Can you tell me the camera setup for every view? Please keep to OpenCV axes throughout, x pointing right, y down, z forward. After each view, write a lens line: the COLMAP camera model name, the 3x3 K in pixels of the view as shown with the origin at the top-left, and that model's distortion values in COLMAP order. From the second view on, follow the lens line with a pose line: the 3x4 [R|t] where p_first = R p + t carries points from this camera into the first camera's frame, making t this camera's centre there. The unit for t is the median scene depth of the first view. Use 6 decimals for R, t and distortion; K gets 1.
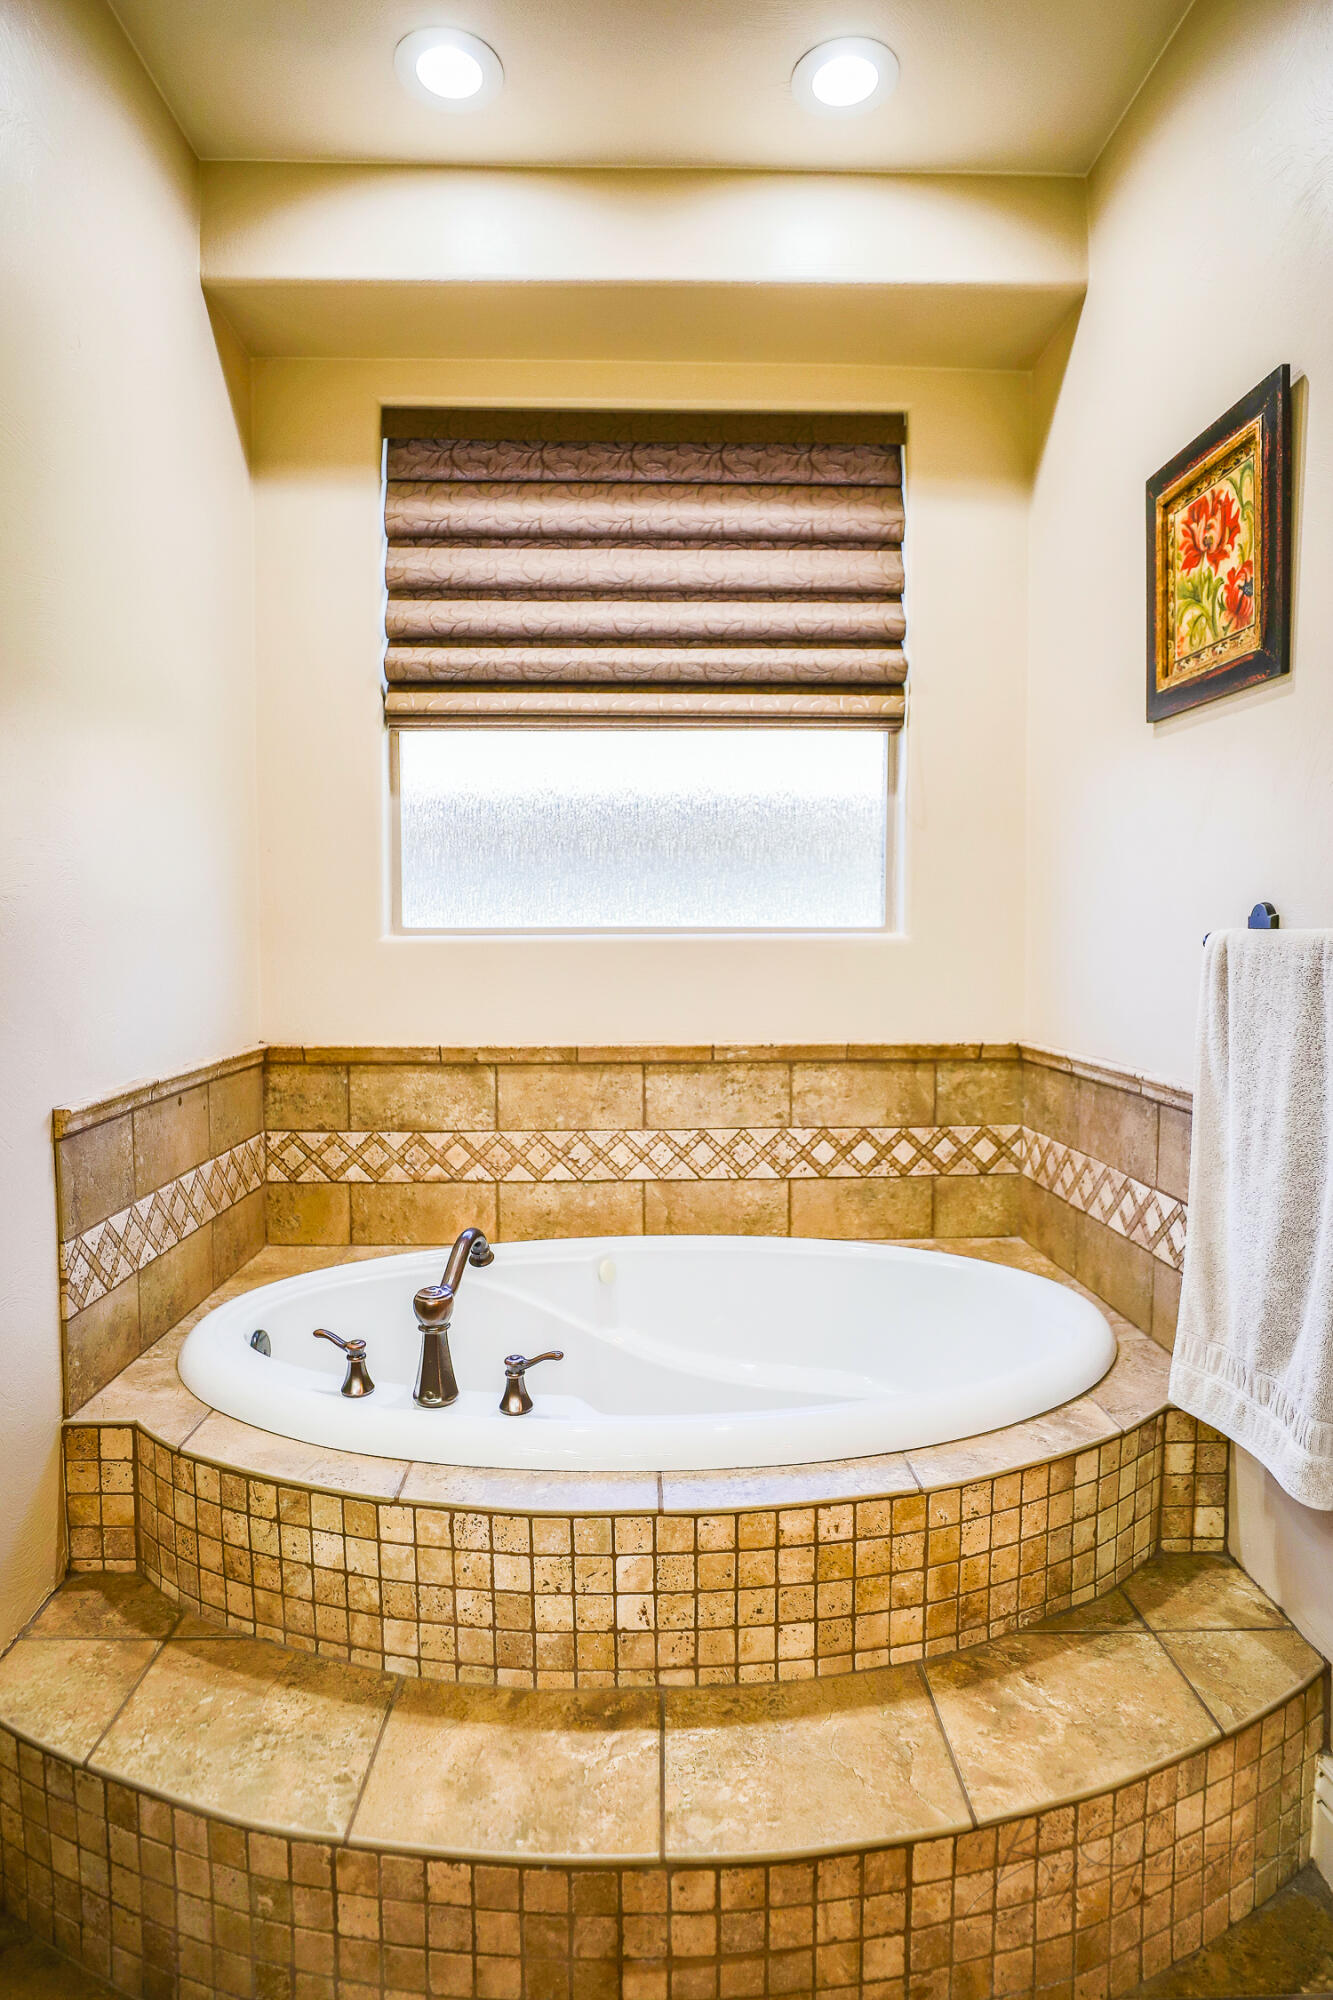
lens RADIAL K [[1108.5, 0, 666.5], [0, 1108.5, 1000.0], [0, 0, 1]] dist [-0.038643, -0.000076]
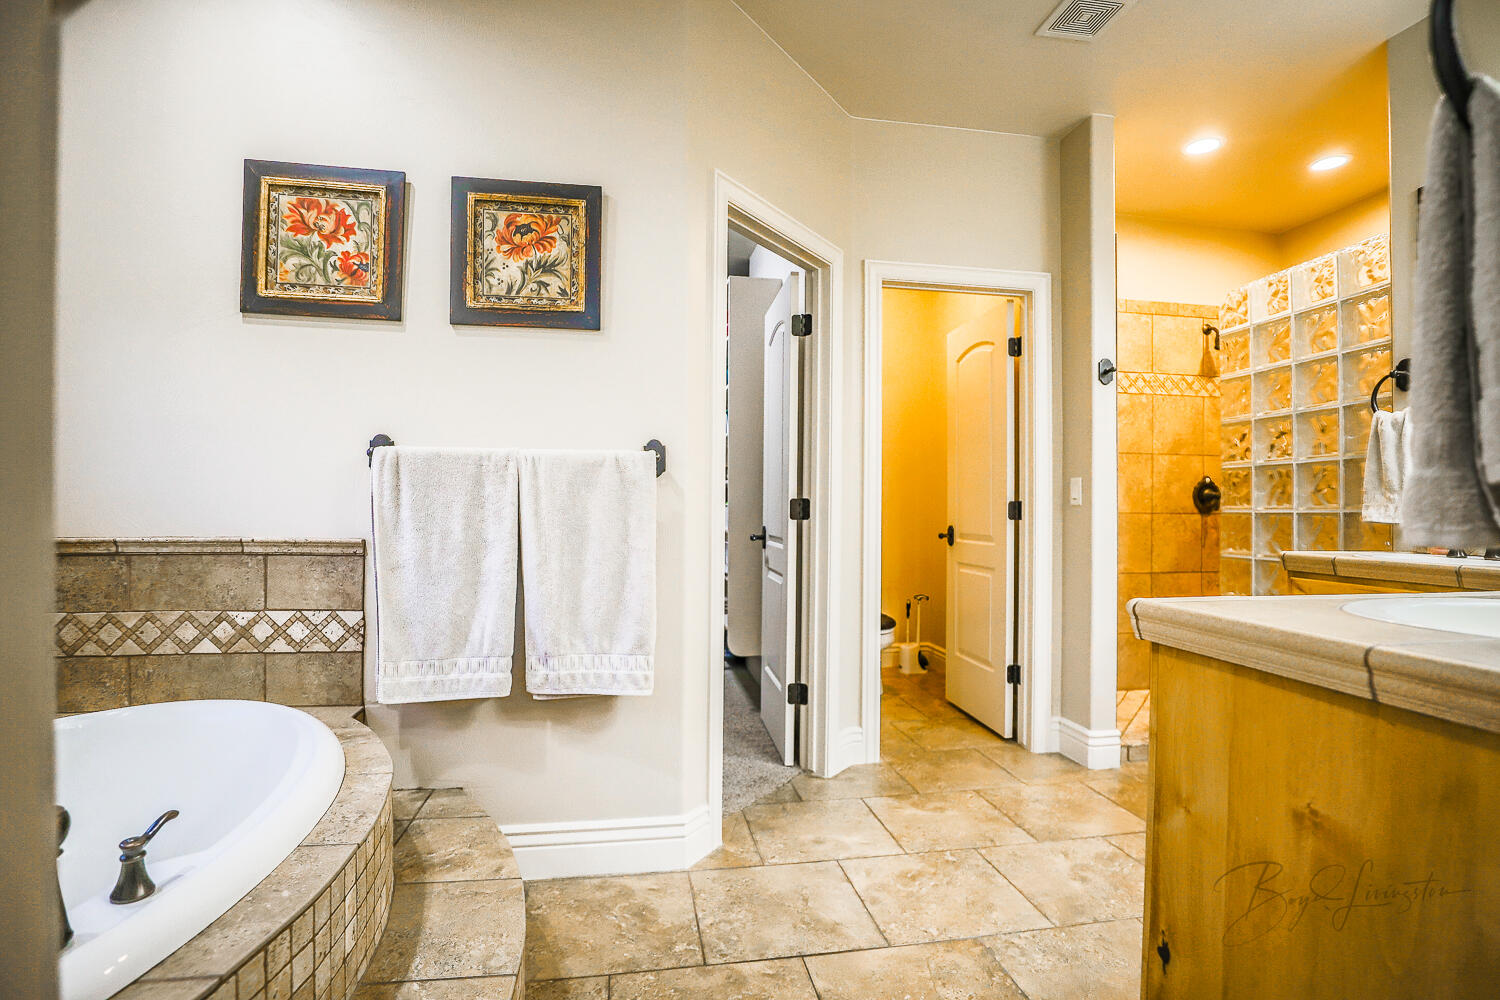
lens RADIAL K [[731.9, 0, 753.7], [0, 731.9, 503.4], [0, 0, 1]] dist [-0.046336, 0.013429]
pose [[-0.145185, -0.002630, 0.989401, -0.797387], [0.049282, 0.998736, 0.009886, 0.051659], [-0.988176, 0.050195, -0.144872, 0.531342]]
